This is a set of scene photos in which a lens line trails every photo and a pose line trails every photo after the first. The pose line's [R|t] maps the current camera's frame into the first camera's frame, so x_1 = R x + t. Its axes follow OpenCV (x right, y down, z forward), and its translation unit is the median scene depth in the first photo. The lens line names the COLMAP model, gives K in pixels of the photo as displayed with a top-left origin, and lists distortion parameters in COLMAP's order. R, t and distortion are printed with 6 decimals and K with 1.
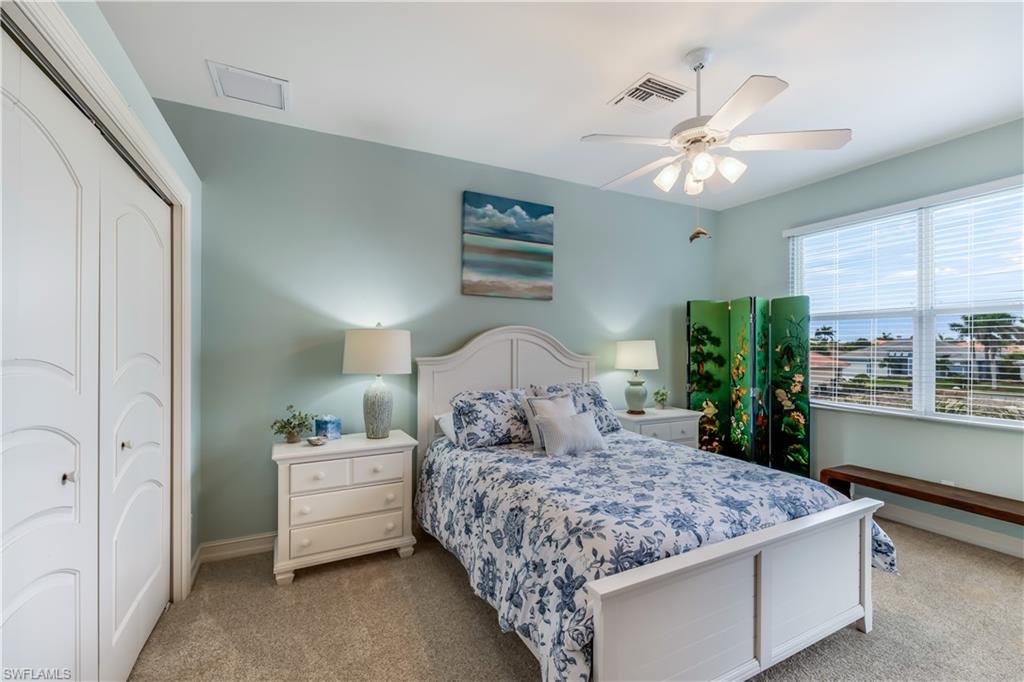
lens RADIAL K [[439.9, 0, 513.7], [0, 439.9, 344.7], [0, 0, 1]] dist [-0.002899, 0.000370]
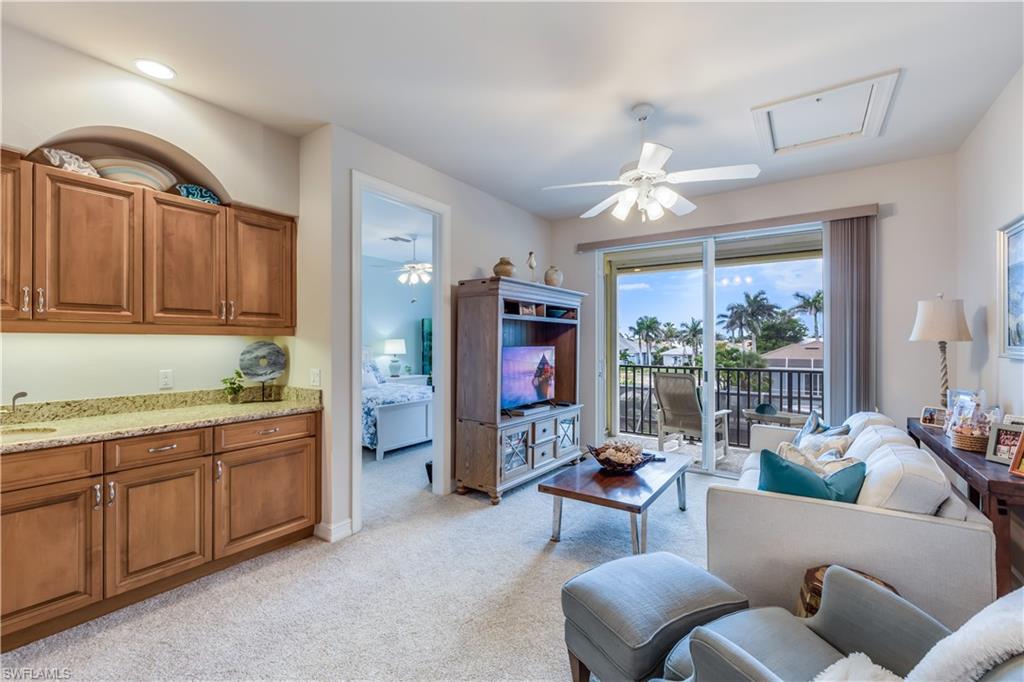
lens RADIAL K [[439.9, 0, 507.5], [0, 439.9, 338.8], [0, 0, 1]] dist [-0.002899, 0.000370]
pose [[0.880331, 0.001966, 0.474356, -0.206317], [0.001356, 0.999977, -0.006660, 0.002479], [-0.474358, 0.006506, 0.880308, -0.949930]]
